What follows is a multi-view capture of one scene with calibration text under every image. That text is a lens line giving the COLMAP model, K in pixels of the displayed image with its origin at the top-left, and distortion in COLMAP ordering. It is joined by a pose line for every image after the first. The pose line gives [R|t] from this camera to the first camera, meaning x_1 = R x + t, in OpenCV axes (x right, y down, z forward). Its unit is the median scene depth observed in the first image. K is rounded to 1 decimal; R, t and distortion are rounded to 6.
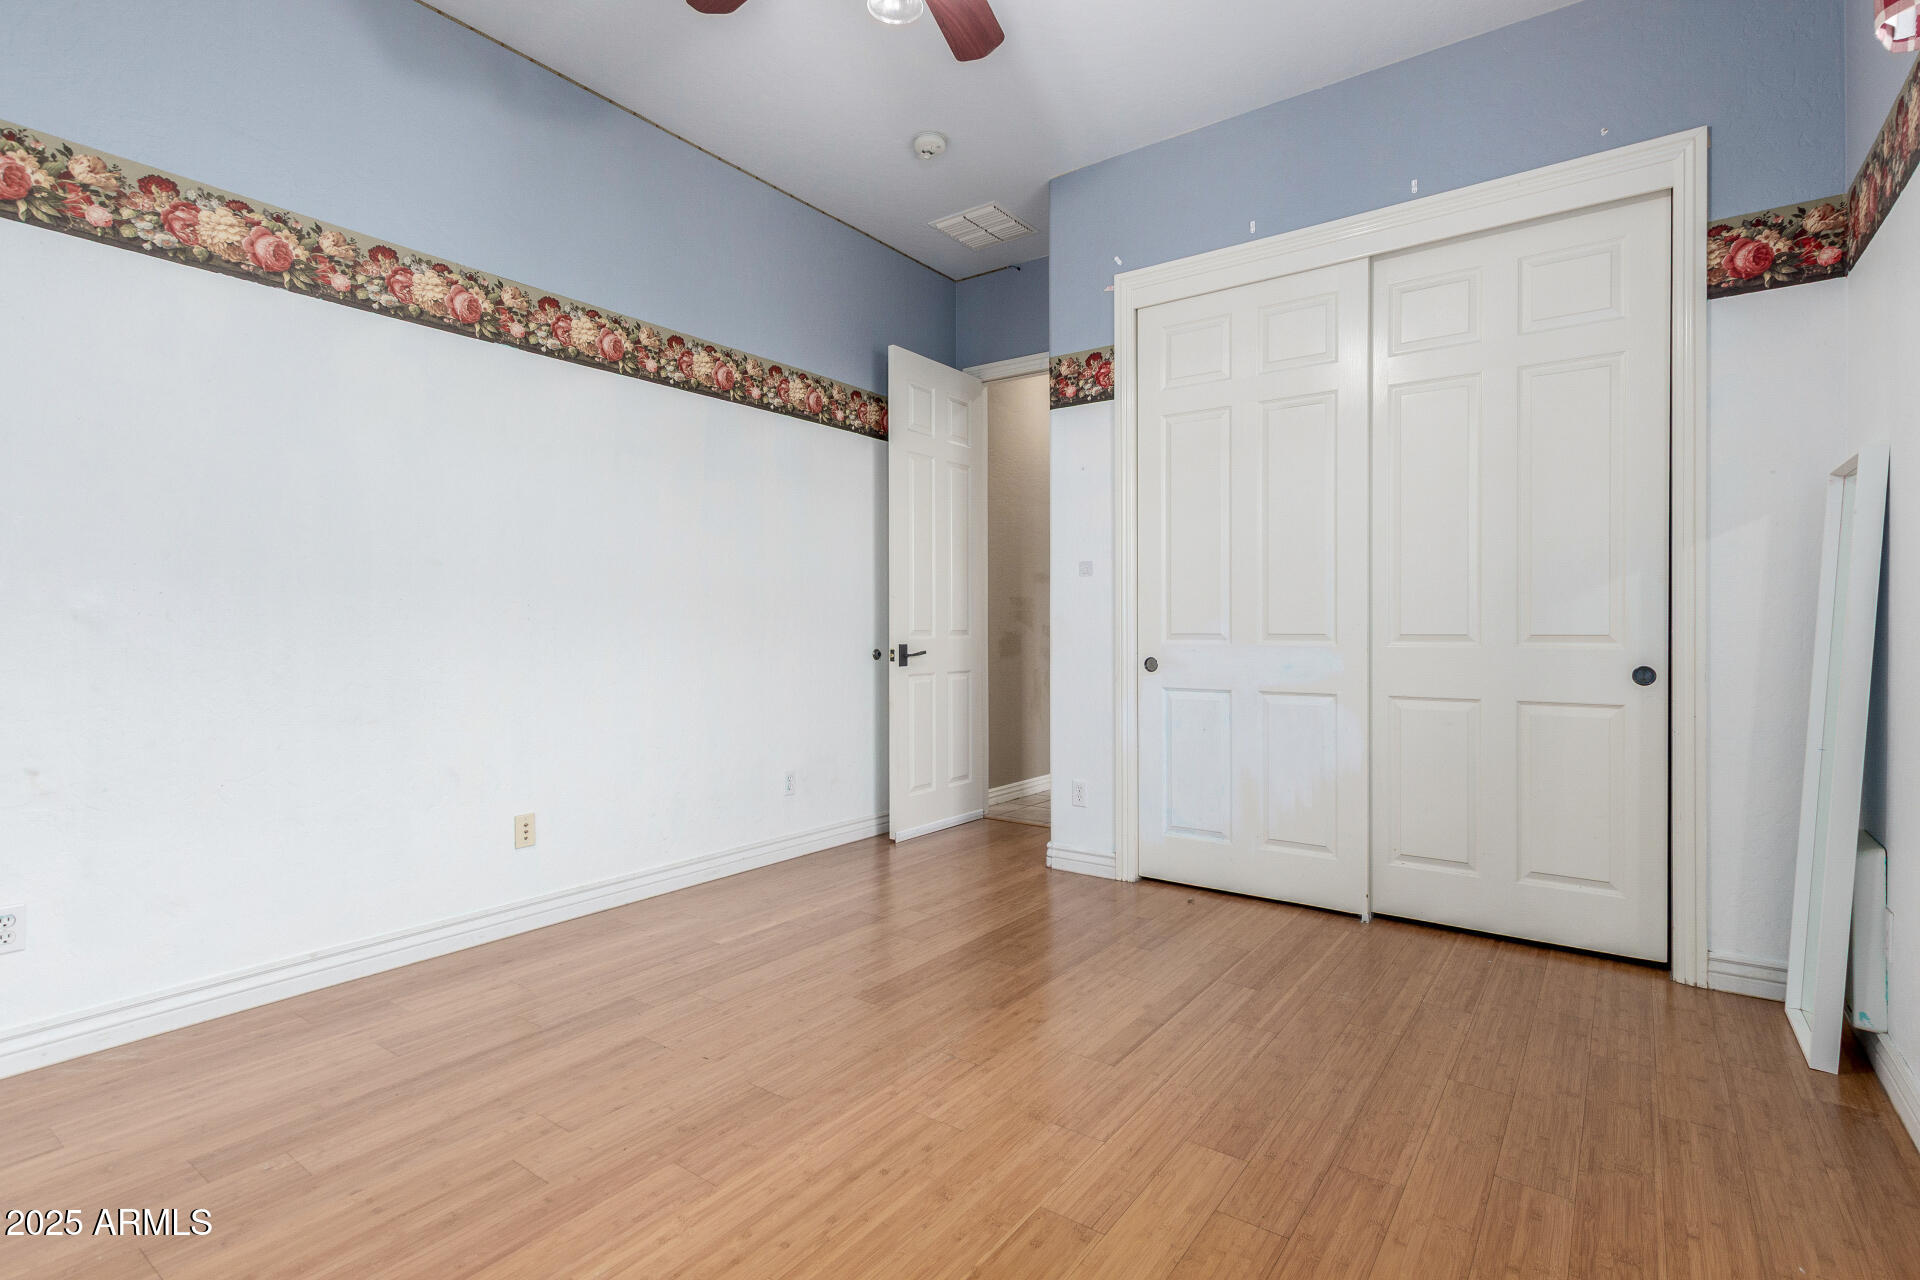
lens RADIAL K [[918.7, 0, 972.6], [0, 918.7, 637.1], [0, 0, 1]] dist [0.010016, -0.000936]
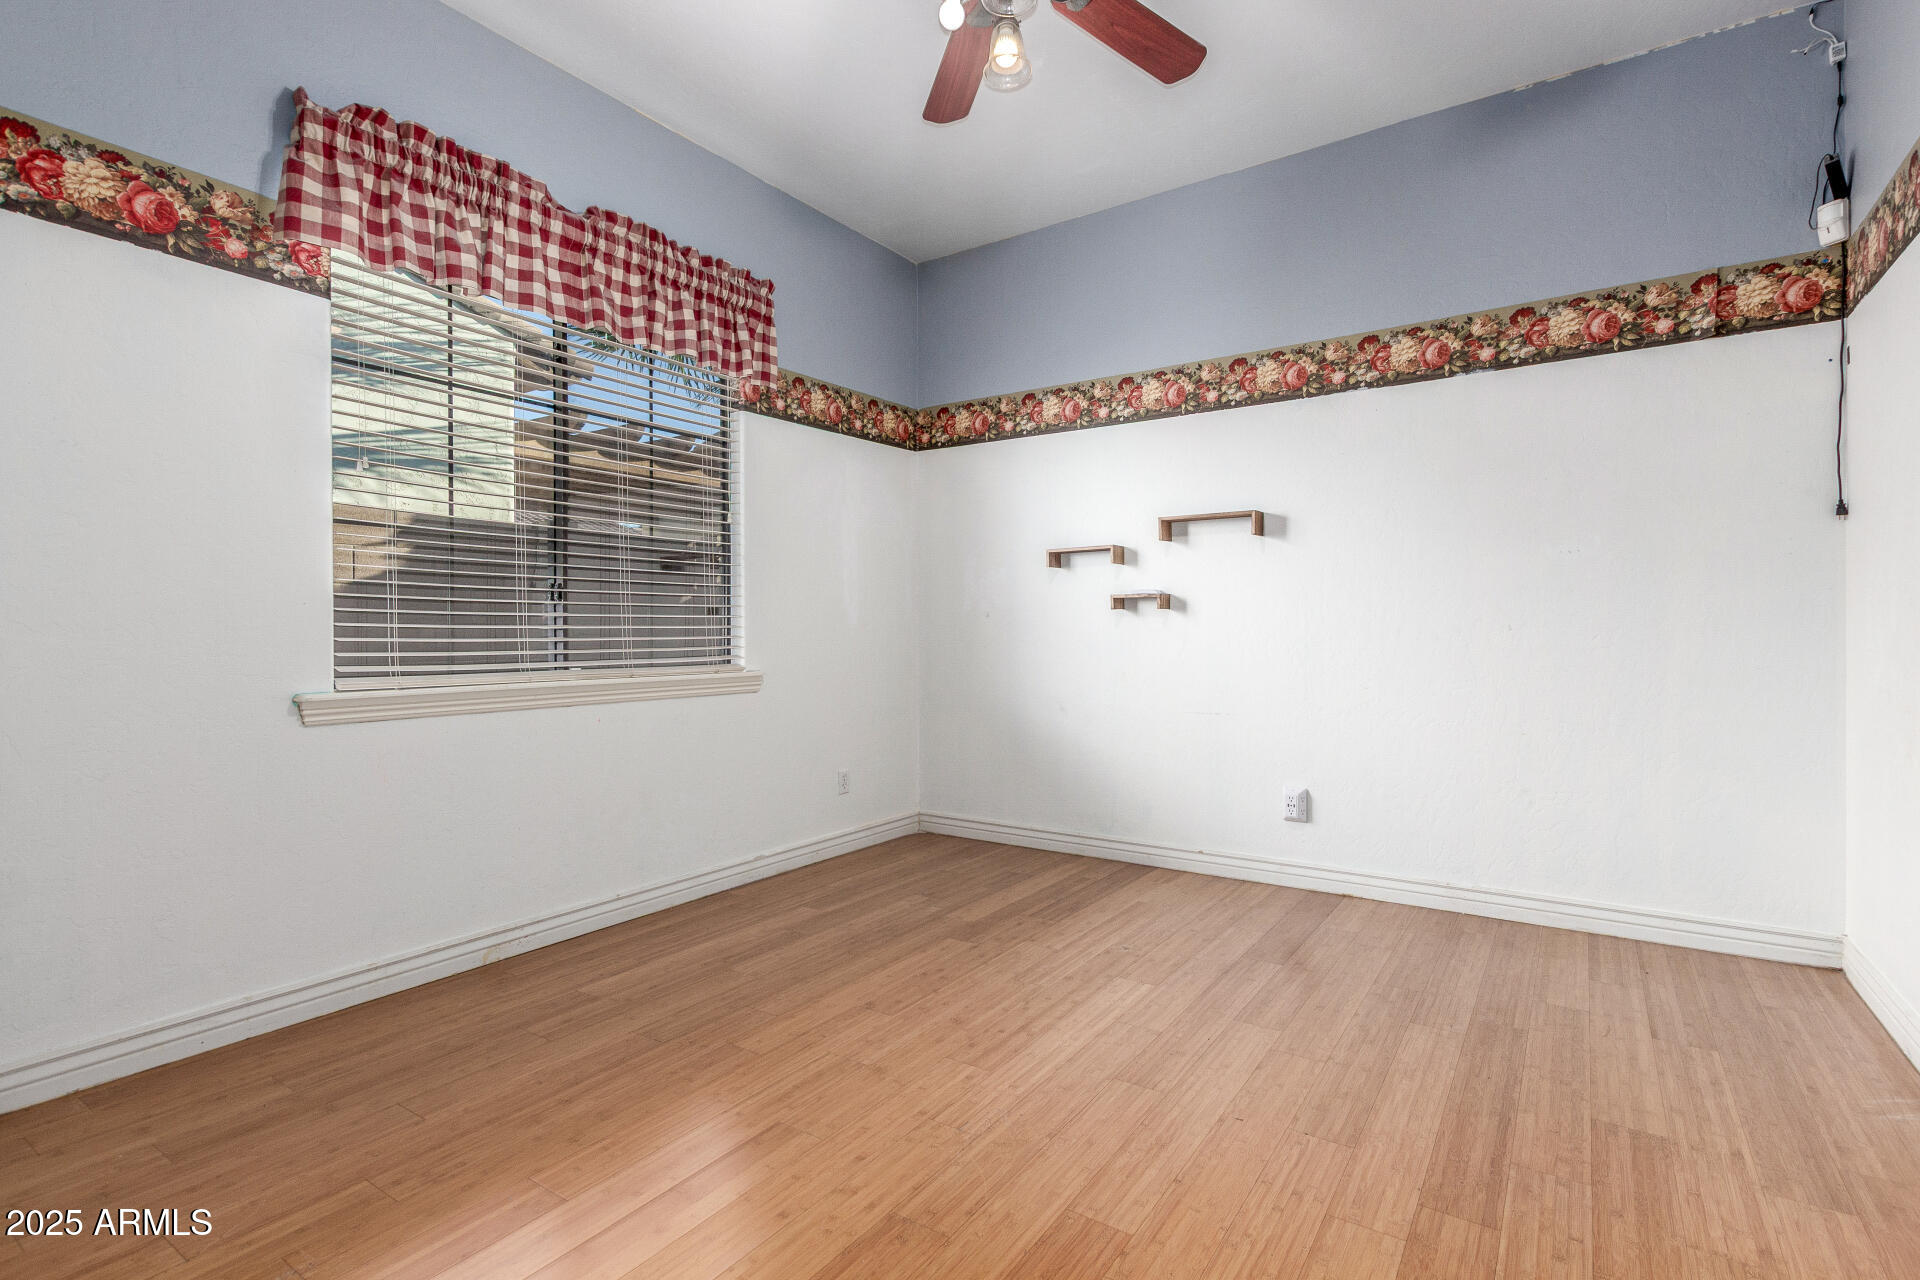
lens RADIAL K [[918.7, 0, 972.6], [0, 918.7, 637.1], [0, 0, 1]] dist [0.010016, -0.000936]
pose [[-0.999257, 0.005481, -0.038162, -0.003800], [0.004913, 0.999876, 0.014954, -0.021525], [0.038239, 0.014756, -0.999160, 2.119494]]
